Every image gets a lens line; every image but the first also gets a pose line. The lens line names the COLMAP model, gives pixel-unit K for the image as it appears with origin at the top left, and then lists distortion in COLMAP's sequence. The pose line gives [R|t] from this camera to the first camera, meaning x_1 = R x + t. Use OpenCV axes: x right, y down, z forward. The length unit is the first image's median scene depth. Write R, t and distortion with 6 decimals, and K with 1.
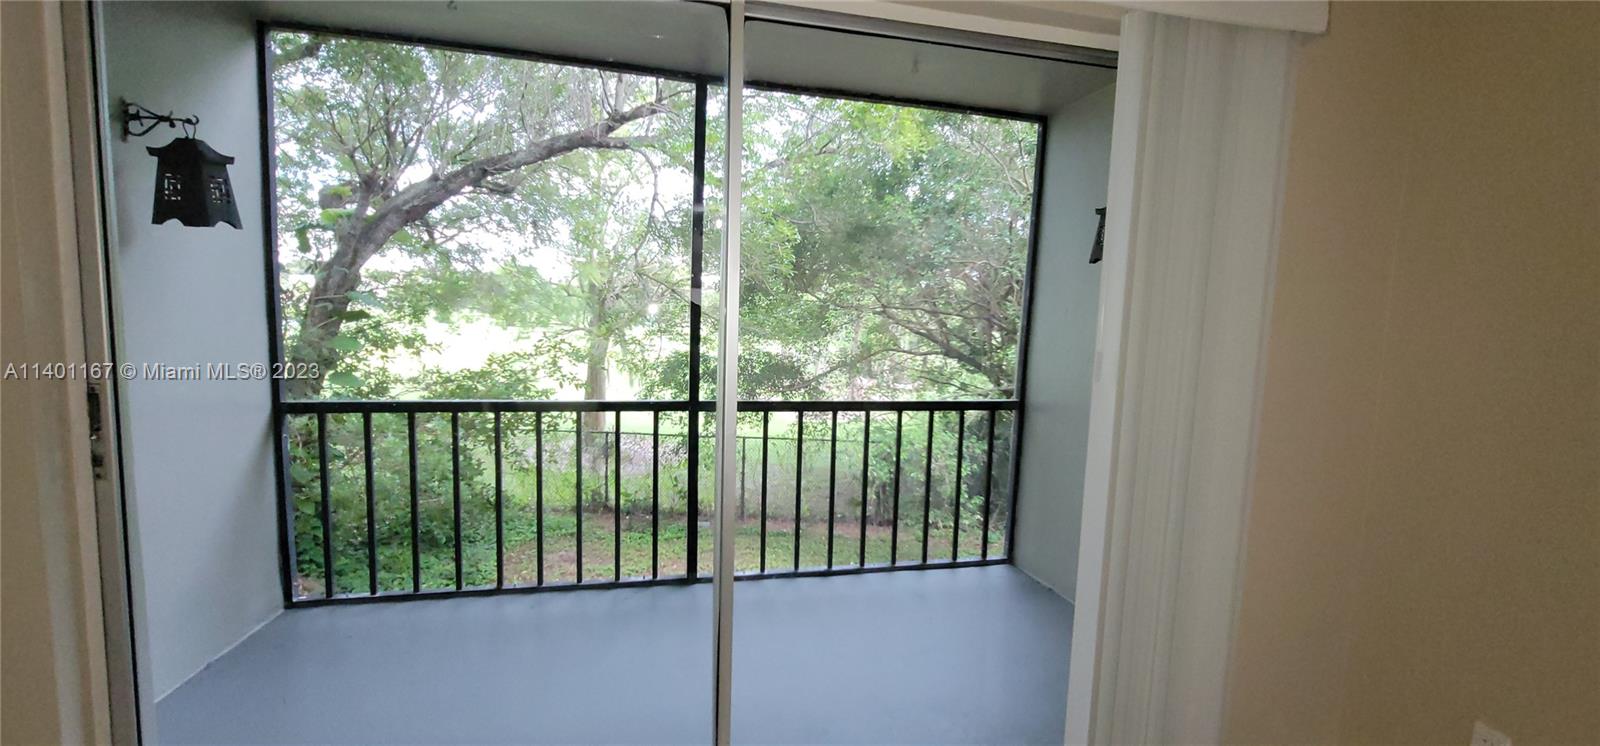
lens RADIAL K [[647.1, 0, 801.0], [0, 647.1, 374.8], [0, 0, 1]] dist [-0.004150, 0.001475]
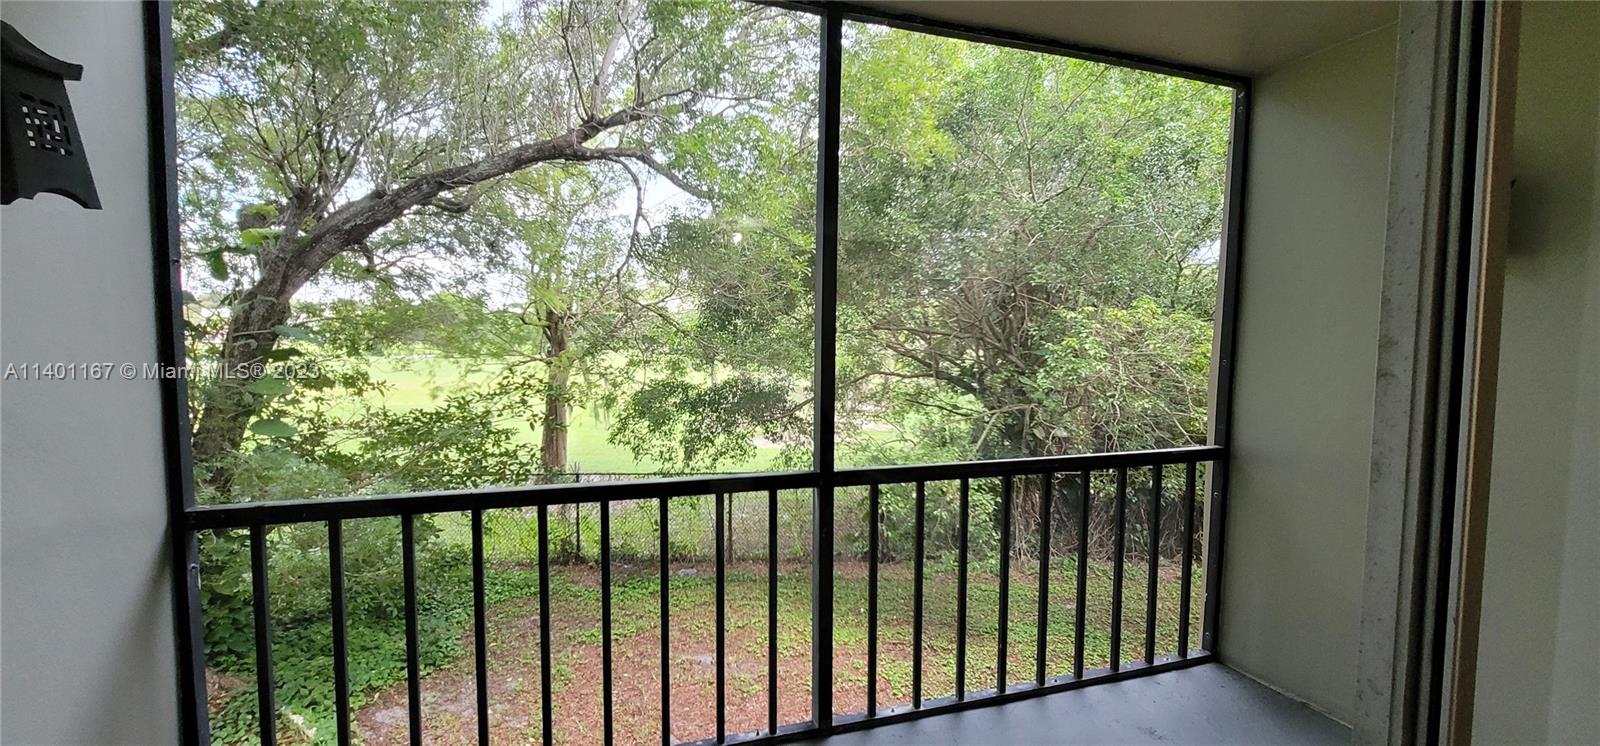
lens RADIAL K [[647.1, 0, 803.8], [0, 647.1, 374.7], [0, 0, 1]] dist [-0.004150, 0.001475]
pose [[0.996282, -0.028773, 0.081211, -0.069586], [0.031548, 0.998954, -0.033091, -0.011946], [-0.080174, 0.035530, 0.996147, 0.088014]]
